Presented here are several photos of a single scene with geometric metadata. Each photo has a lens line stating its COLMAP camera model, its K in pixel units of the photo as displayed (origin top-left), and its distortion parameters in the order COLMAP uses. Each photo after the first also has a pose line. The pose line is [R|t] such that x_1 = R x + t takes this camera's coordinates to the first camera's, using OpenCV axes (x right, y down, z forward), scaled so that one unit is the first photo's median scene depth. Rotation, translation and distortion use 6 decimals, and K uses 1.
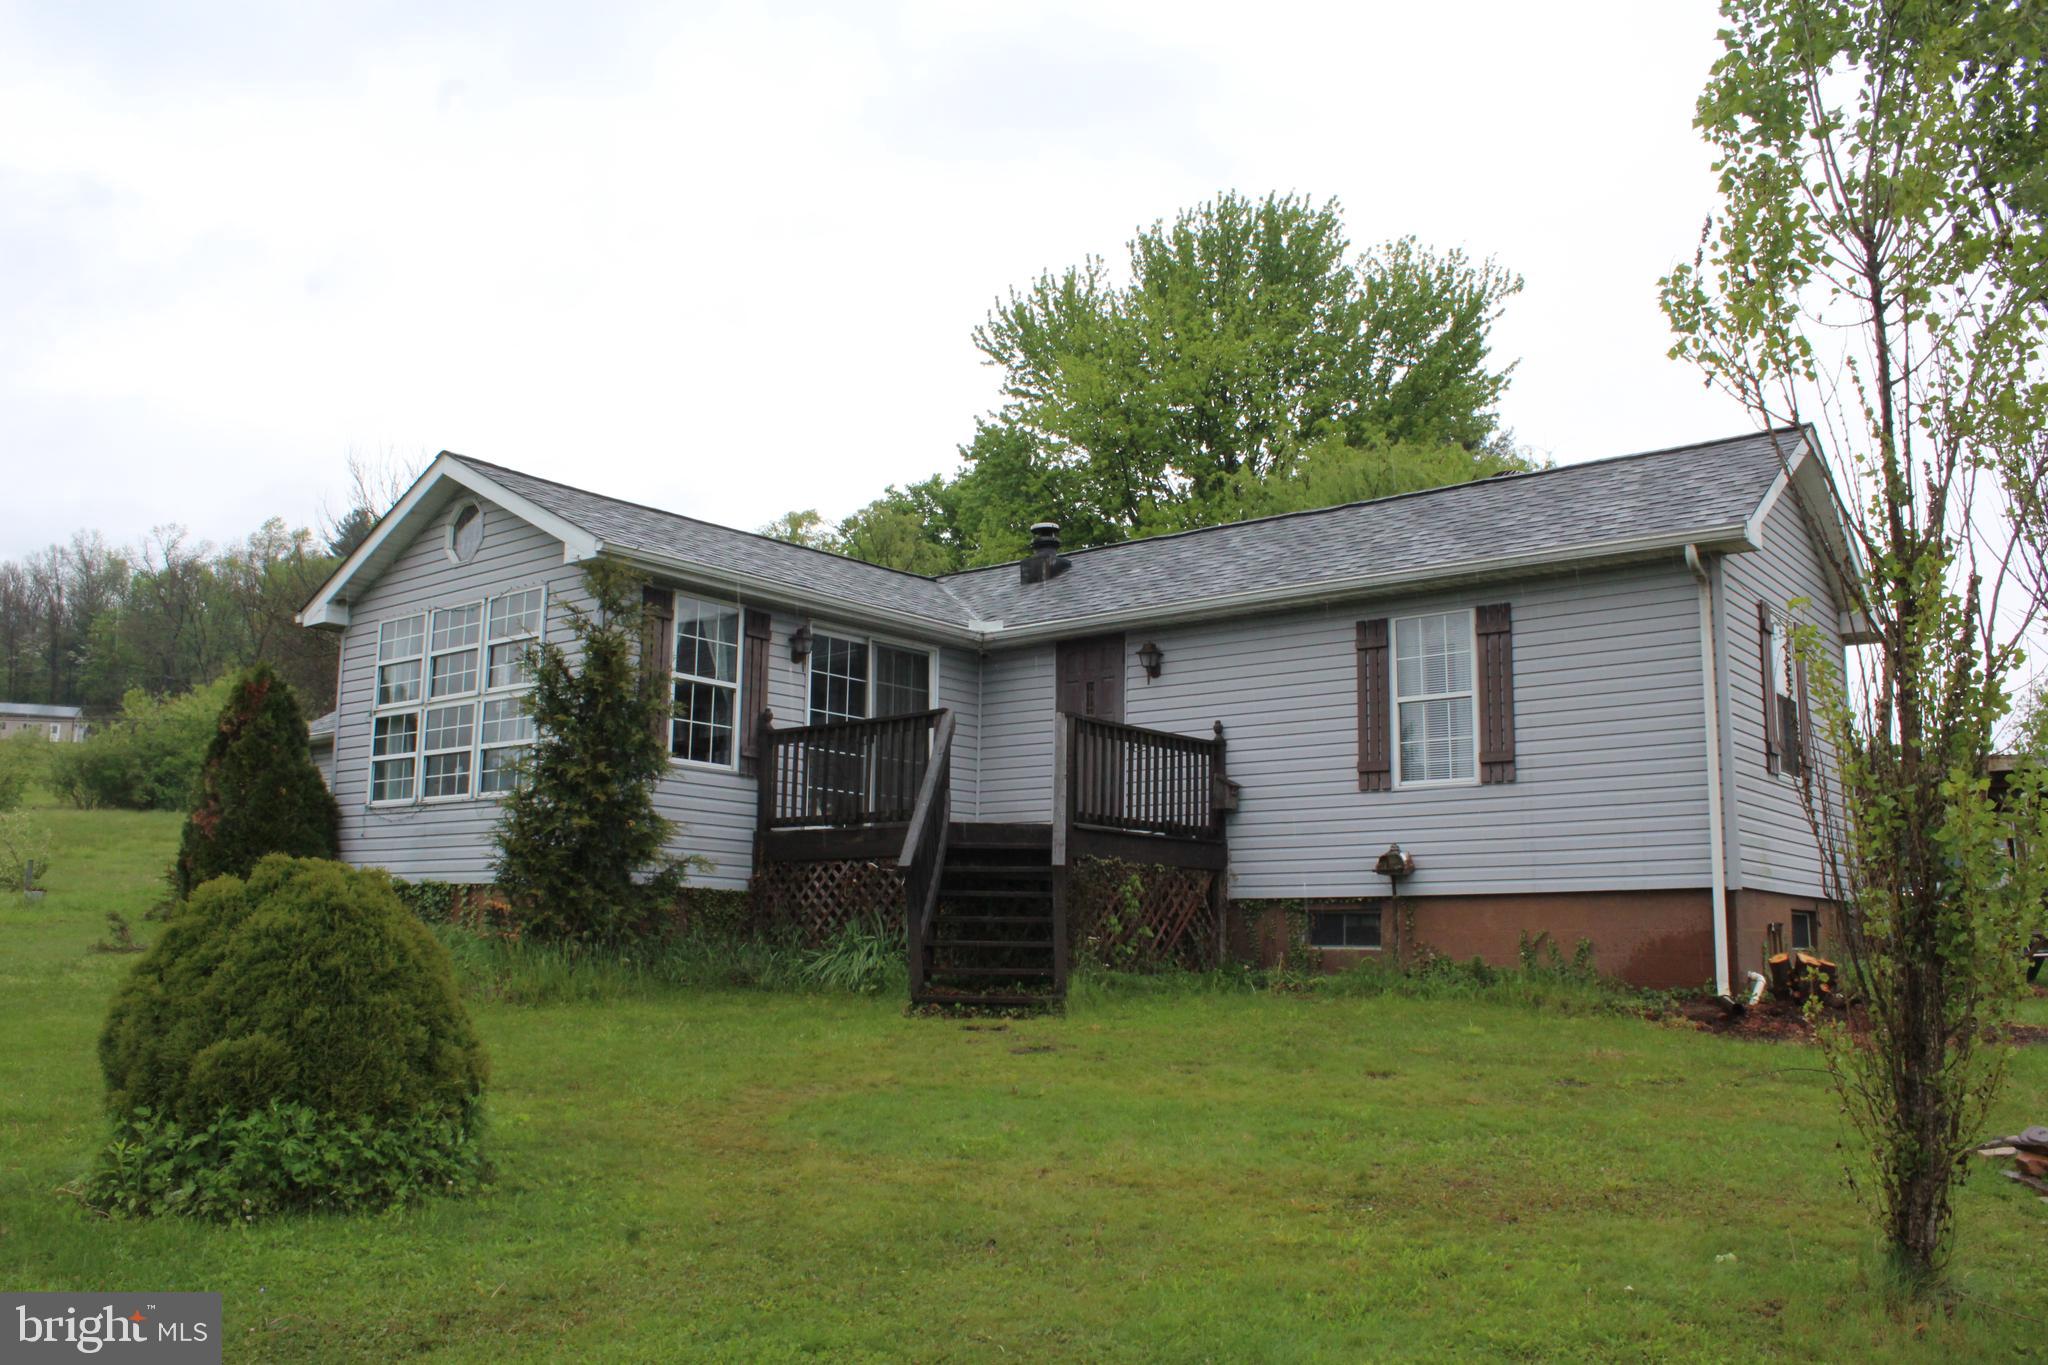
lens RADIAL K [[1669.2, 0, 1024.0], [0, 1669.2, 682.5], [0, 0, 1]] dist [-0.155321, 0.132690]
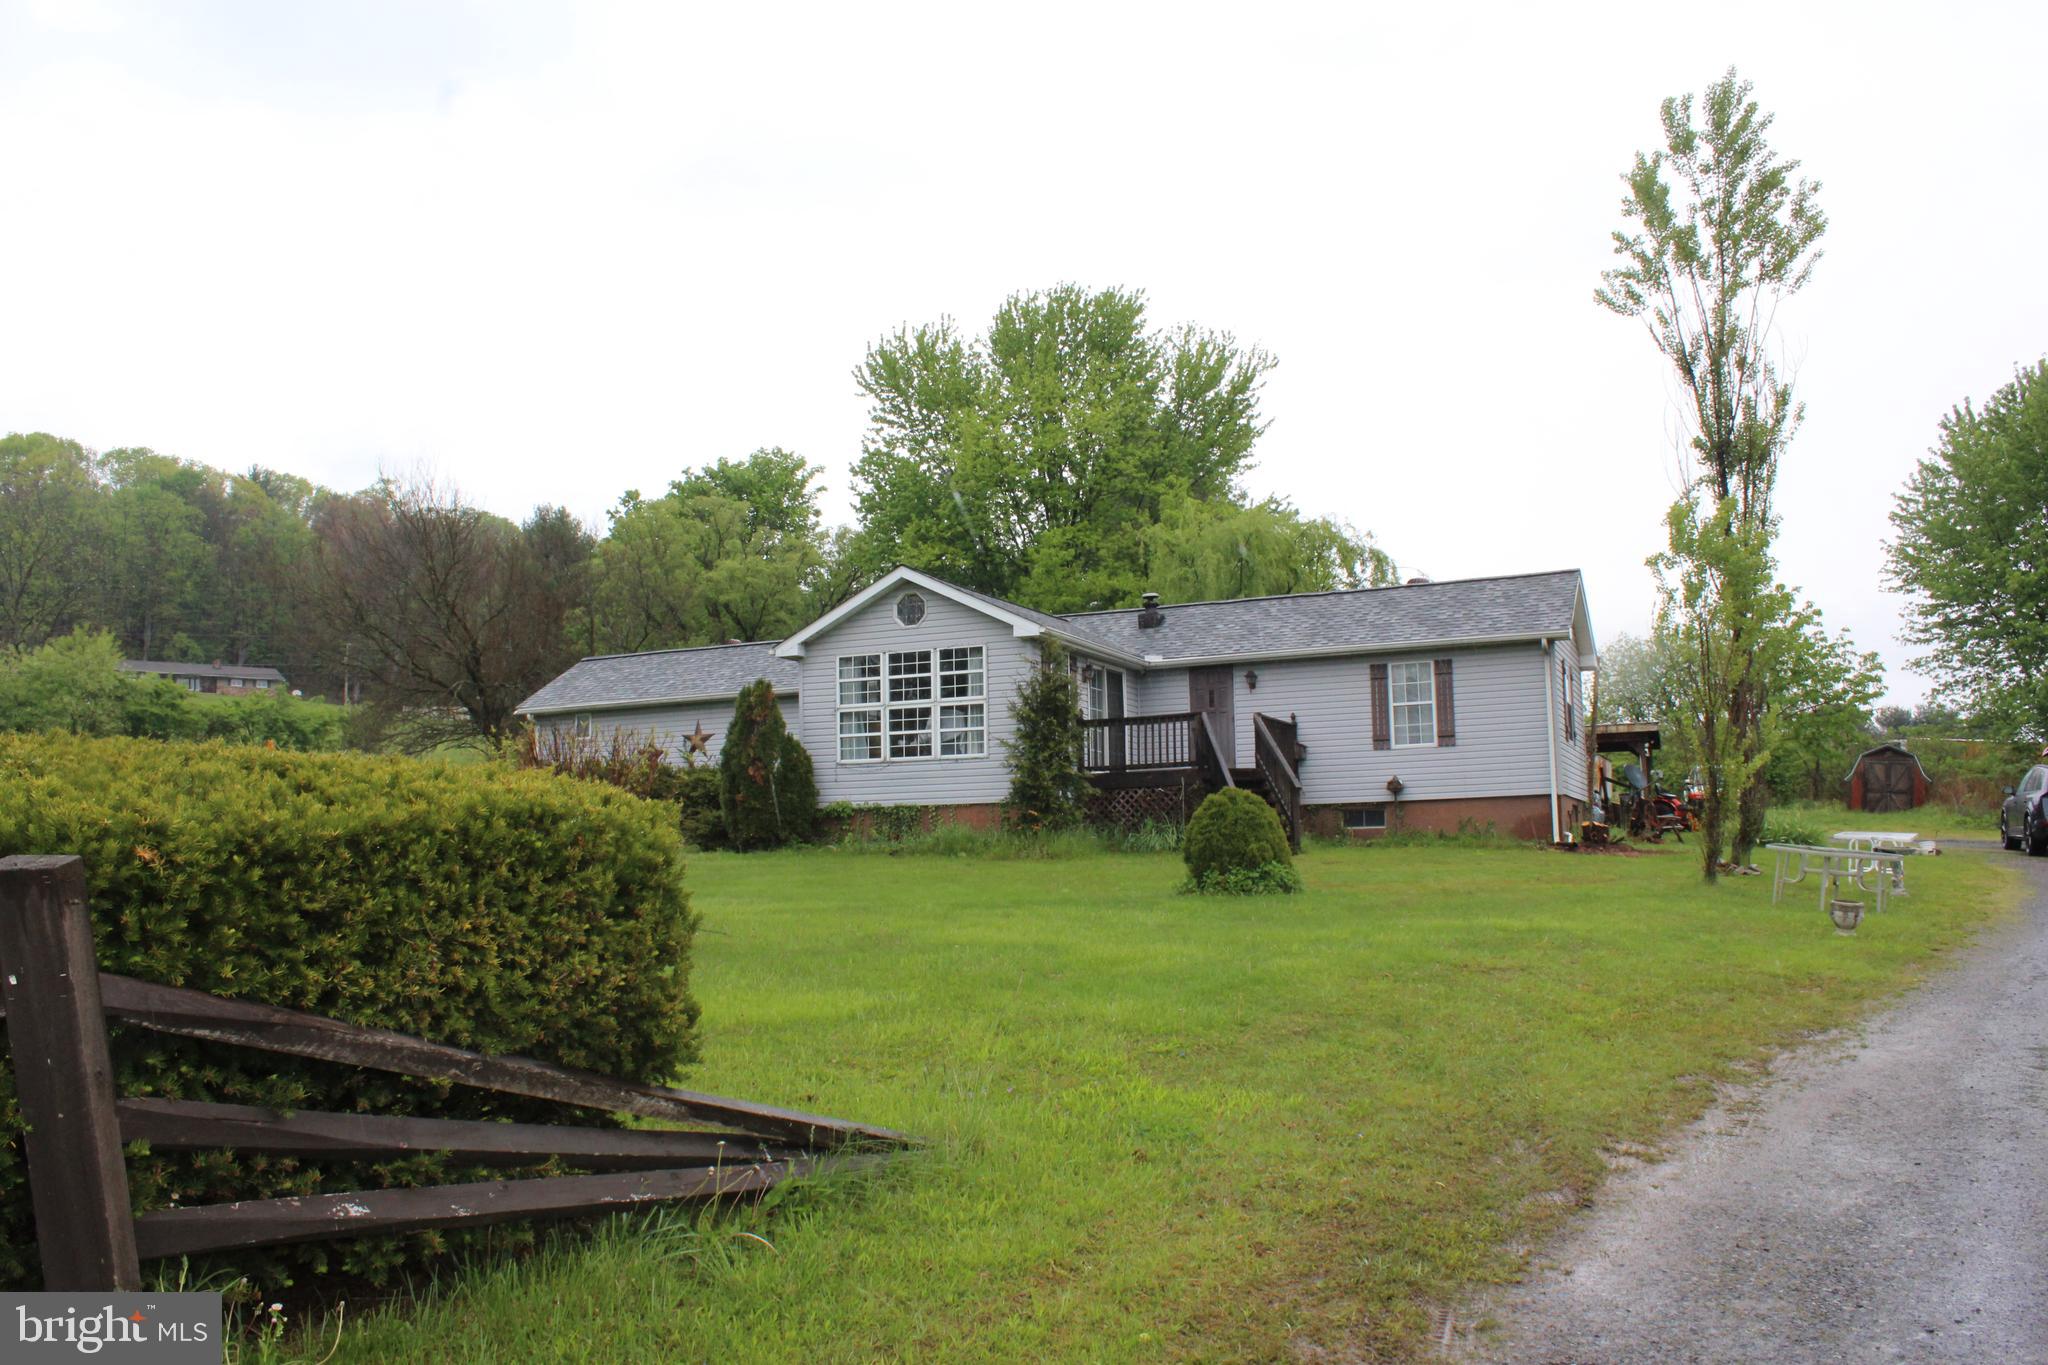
lens RADIAL K [[1669.2, 0, 1024.0], [0, 1669.2, 682.5], [0, 0, 1]] dist [-0.155321, 0.132690]
pose [[0.967809, 0.001071, 0.251682, -0.682389], [-0.011714, 0.999099, 0.040792, -0.088768], [-0.251411, -0.042428, 0.966950, -0.798899]]
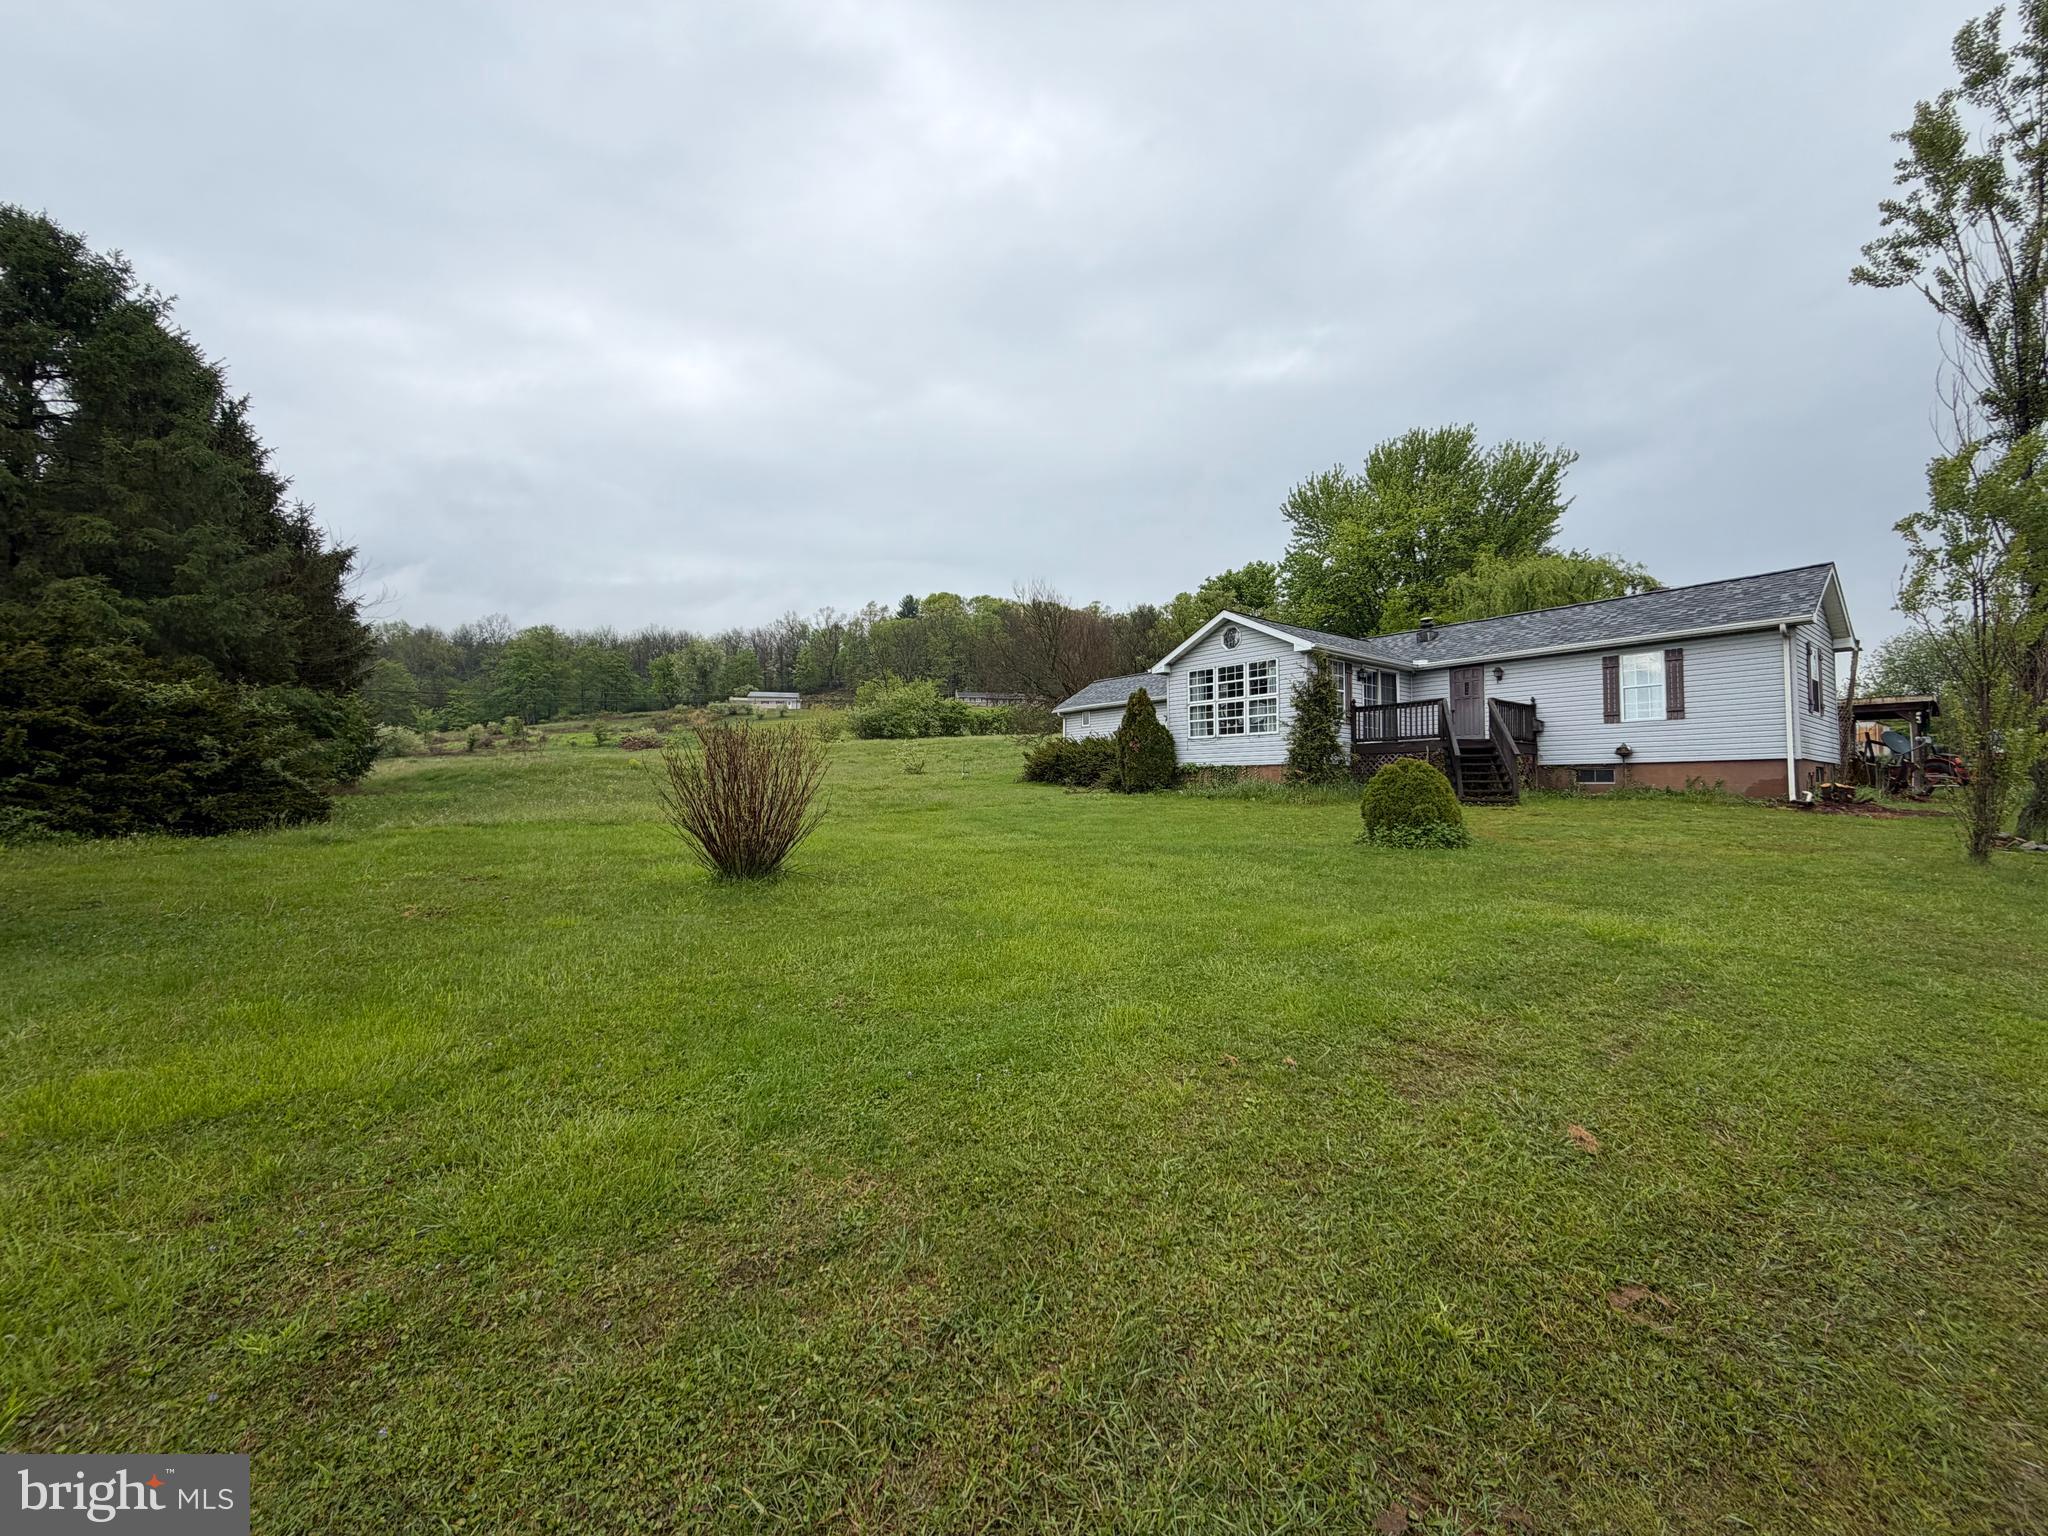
lens RADIAL K [[814.7, 0, 1017.6], [0, 814.7, 762.4], [0, 0, 1]] dist [0.001900, -0.000365]
pose [[0.973010, -0.018816, -0.229995, -0.381043], [0.046416, 0.992258, 0.115190, -0.059919], [0.226048, -0.122756, 0.966351, -0.428998]]
